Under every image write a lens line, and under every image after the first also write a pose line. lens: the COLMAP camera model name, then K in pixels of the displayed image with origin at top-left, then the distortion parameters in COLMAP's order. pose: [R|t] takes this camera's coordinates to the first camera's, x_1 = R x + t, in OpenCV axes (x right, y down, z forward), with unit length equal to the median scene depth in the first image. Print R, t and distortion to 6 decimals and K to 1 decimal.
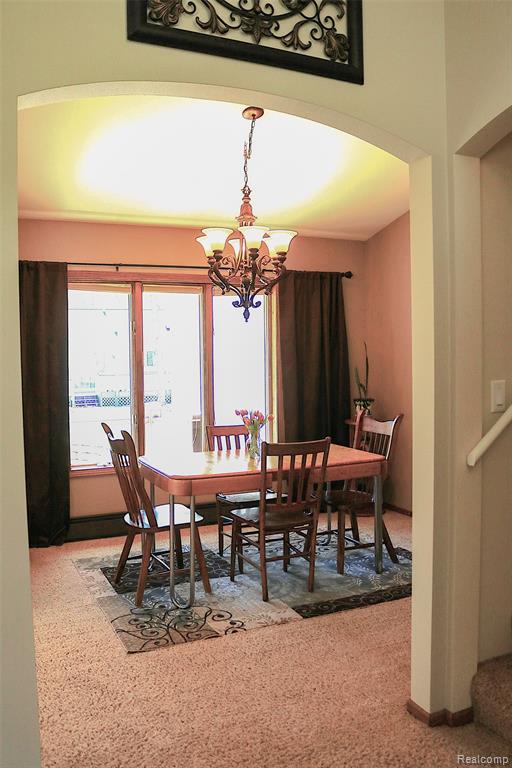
lens RADIAL K [[654.4, 0, 266.3], [0, 654.4, 382.6], [0, 0, 1]] dist [-0.112279, 0.006724]
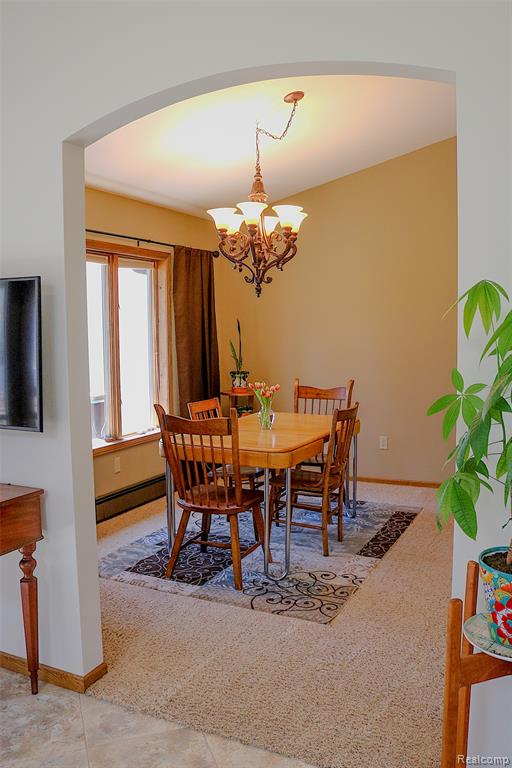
lens RADIAL K [[639.0, 0, 256.0], [0, 639.0, 384.0], [0, 0, 1]] dist [-0.117094, -0.000552]
pose [[0.779899, -0.049090, 0.623977, -0.728904], [0.027363, 0.998641, 0.044366, -0.001182], [-0.625306, -0.017527, 0.780182, 0.244592]]
